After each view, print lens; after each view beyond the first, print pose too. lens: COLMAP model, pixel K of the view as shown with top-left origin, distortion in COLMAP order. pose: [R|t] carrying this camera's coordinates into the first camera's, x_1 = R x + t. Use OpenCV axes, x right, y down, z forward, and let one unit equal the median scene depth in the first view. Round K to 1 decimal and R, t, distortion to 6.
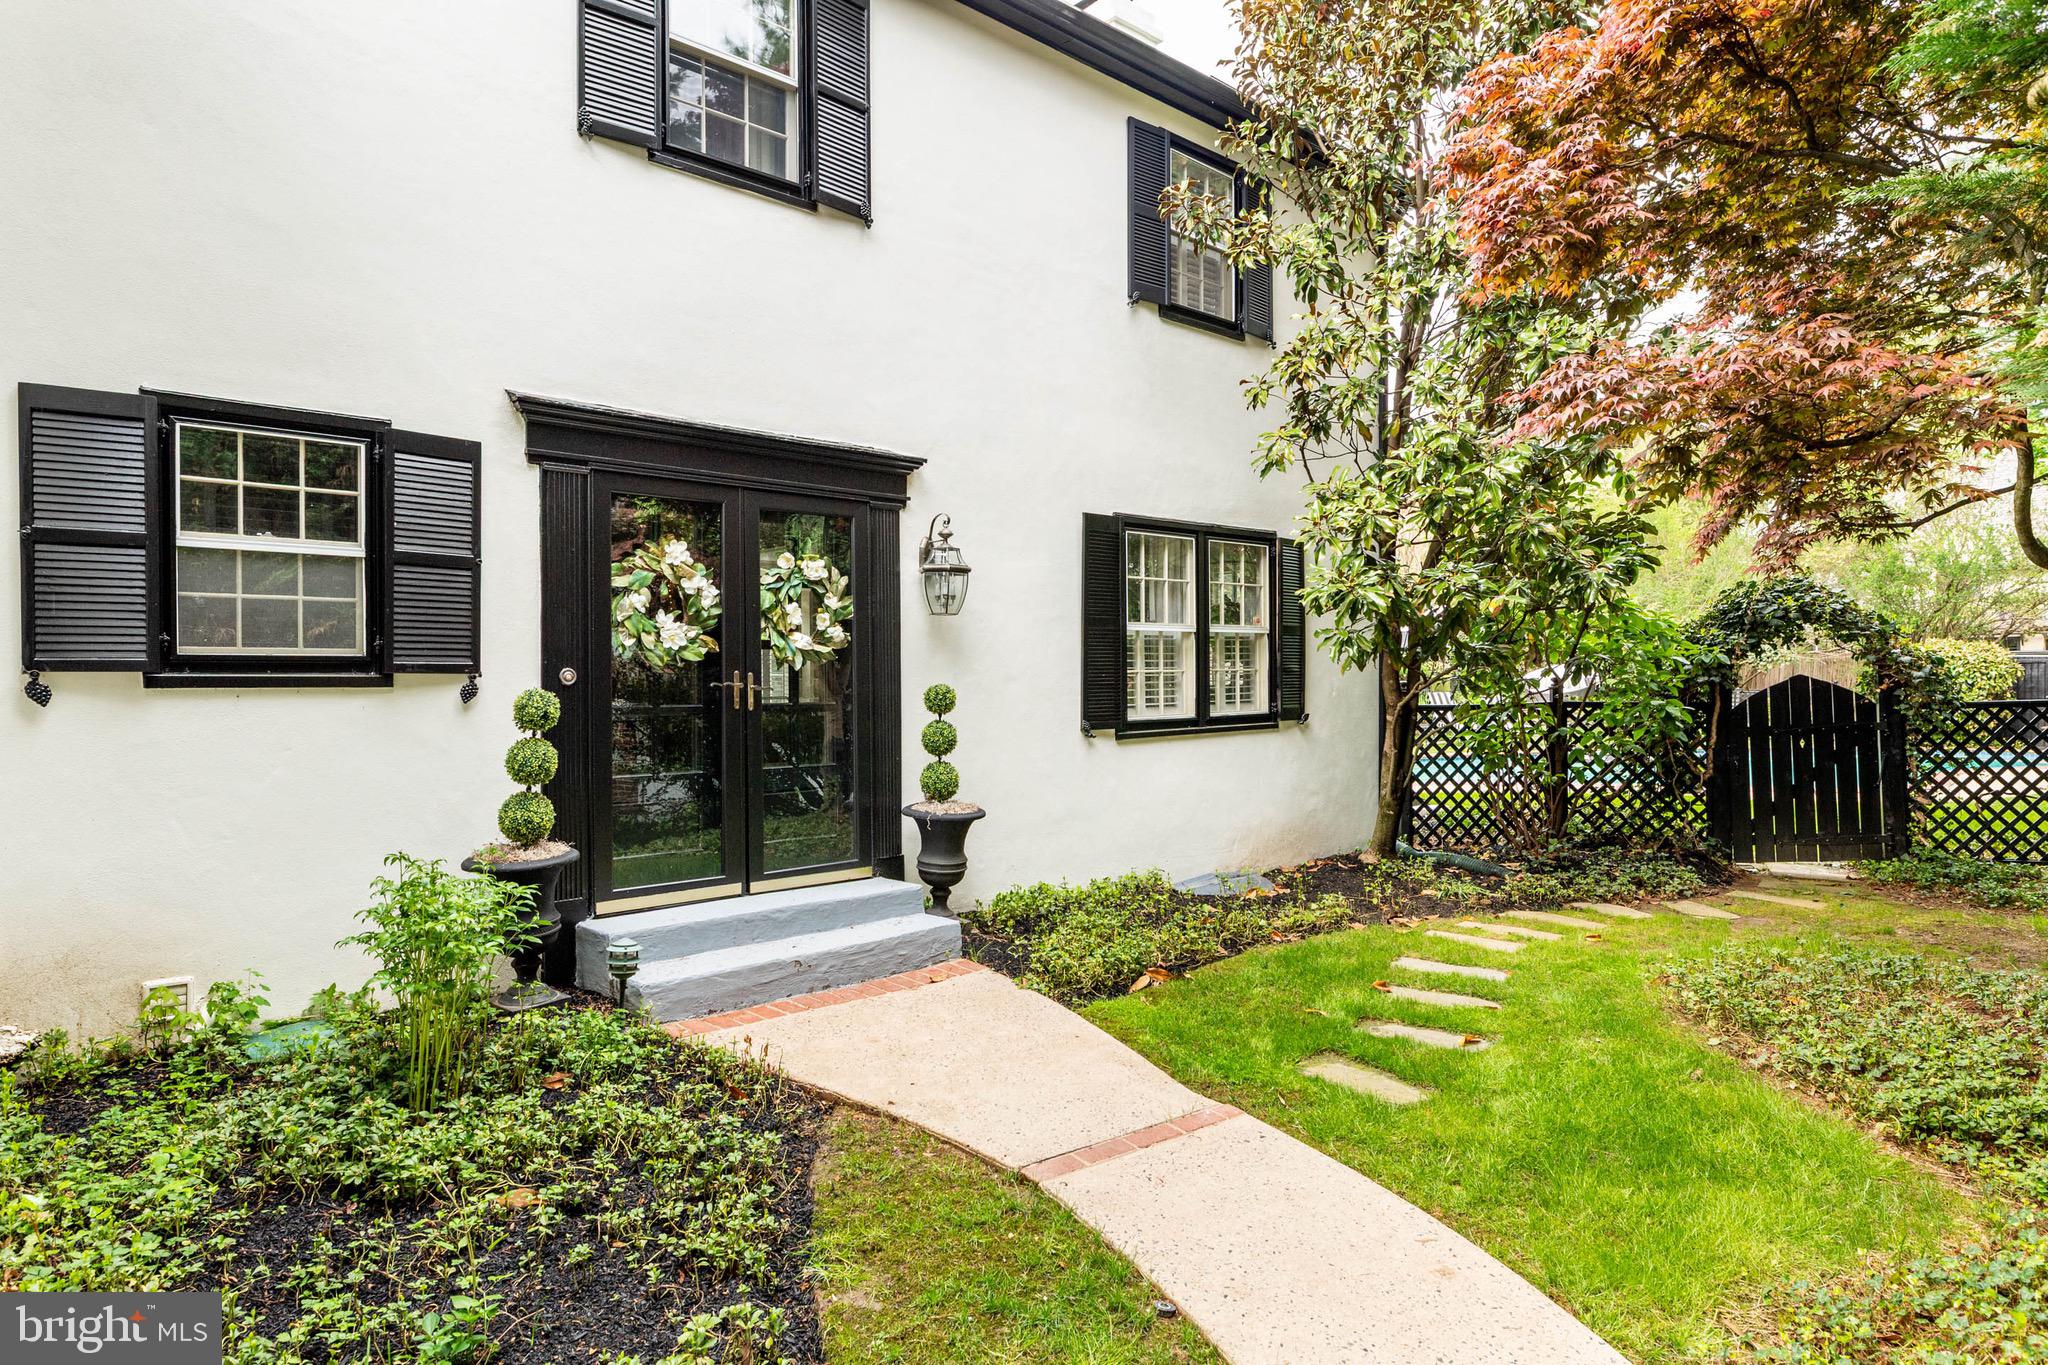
lens RADIAL K [[1184.0, 0, 1024.0], [0, 1184.0, 682.5], [0, 0, 1]] dist [-0.001625, 0.002790]
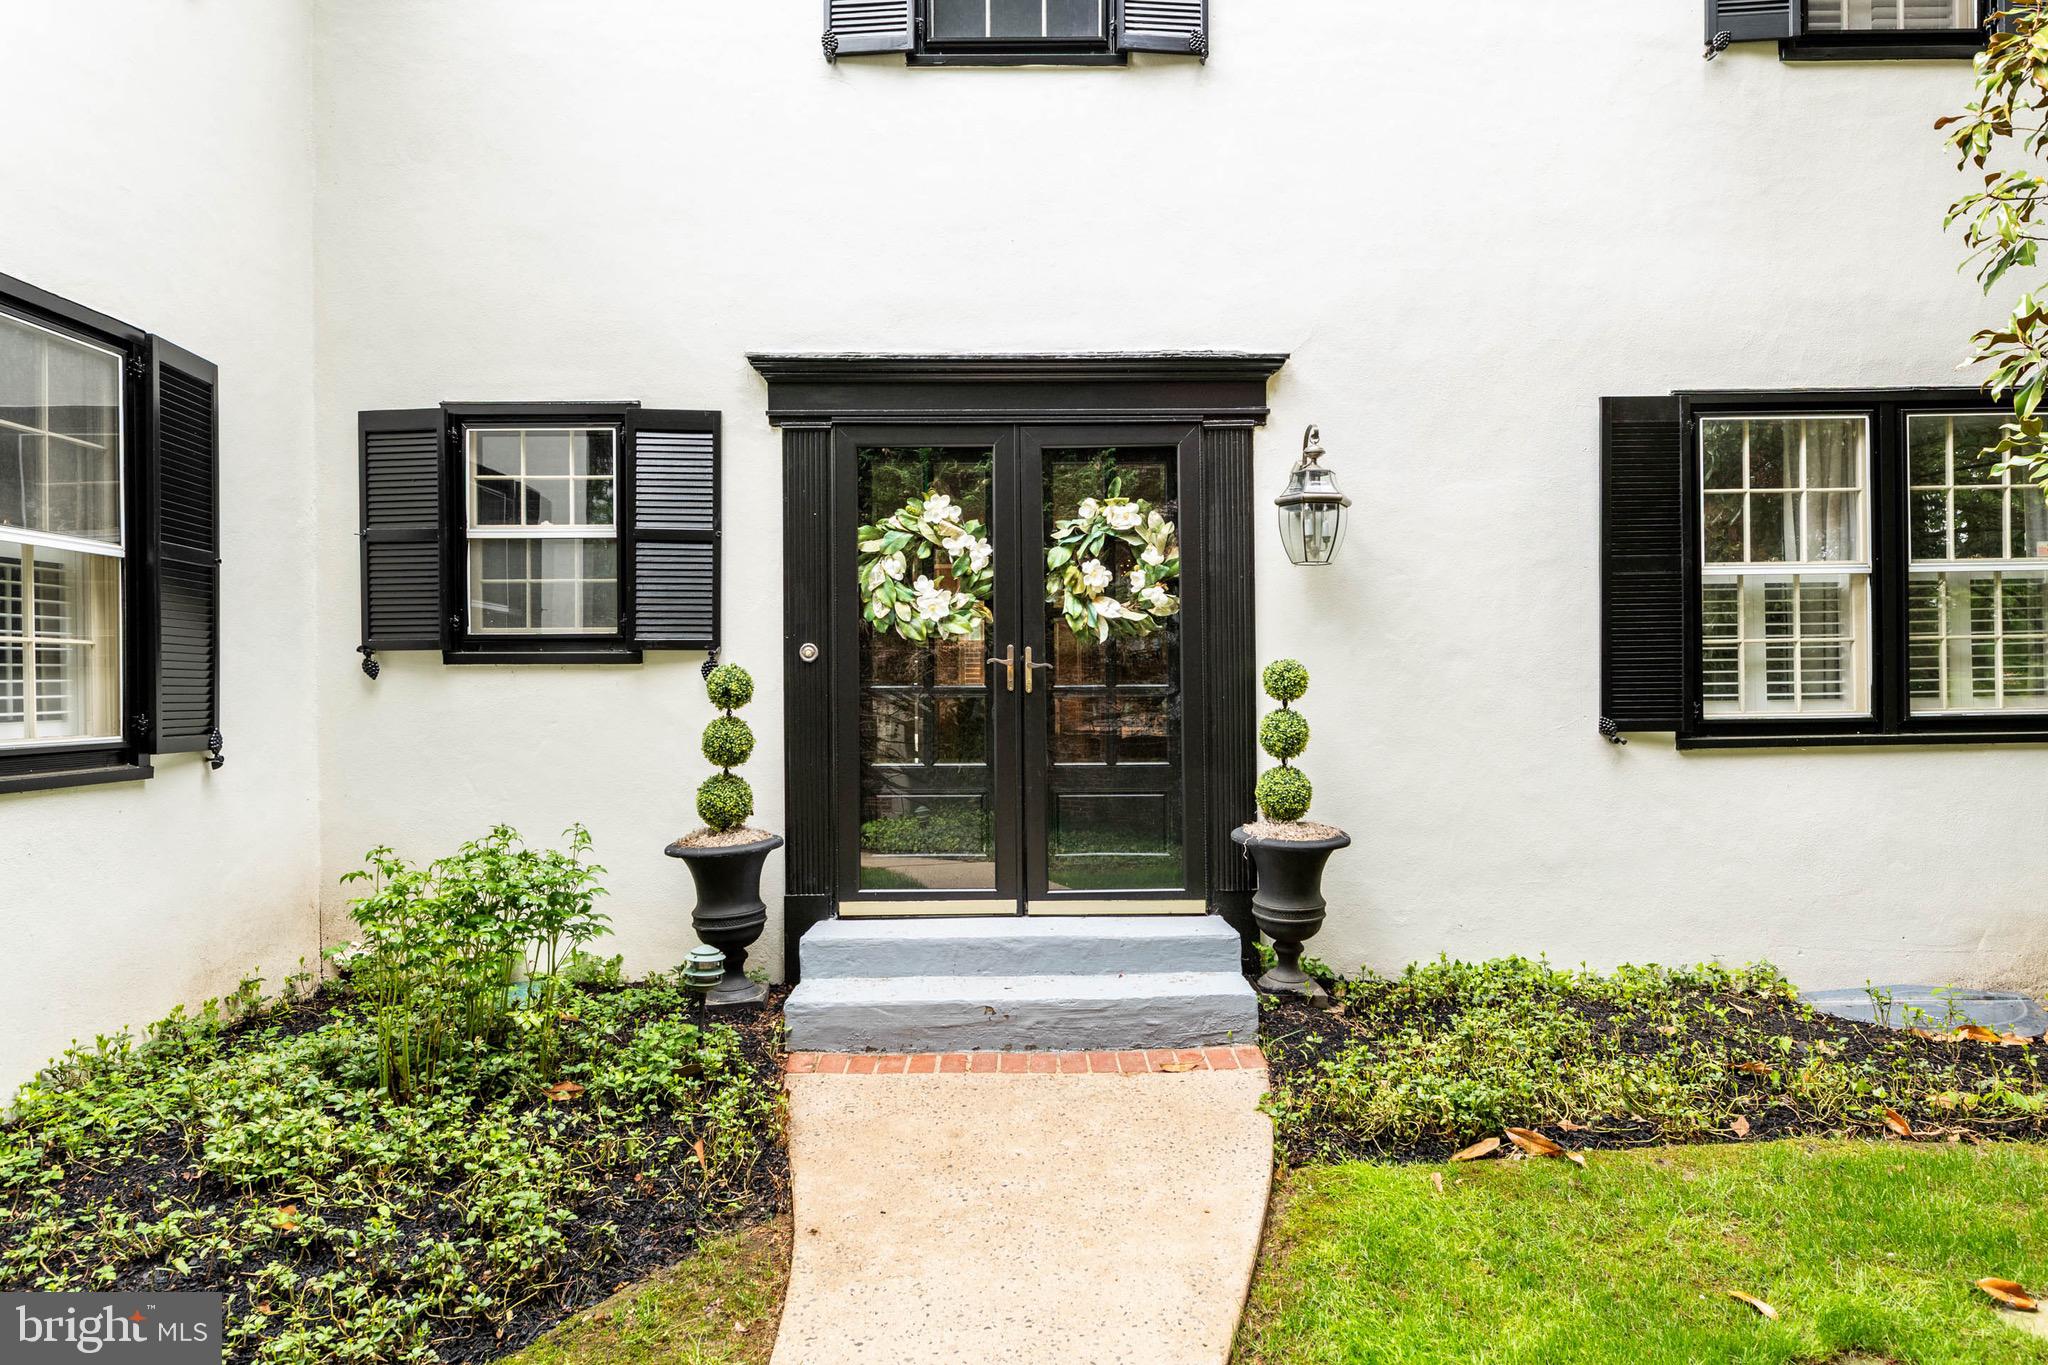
lens RADIAL K [[1184.0, 0, 1024.0], [0, 1184.0, 682.5], [0, 0, 1]] dist [-0.001625, 0.002790]
pose [[0.741065, 0.000915, -0.671433, 0.323948], [0.000482, 0.999998, 0.001894, 0.015069], [0.671433, -0.001727, 0.741063, 0.389041]]
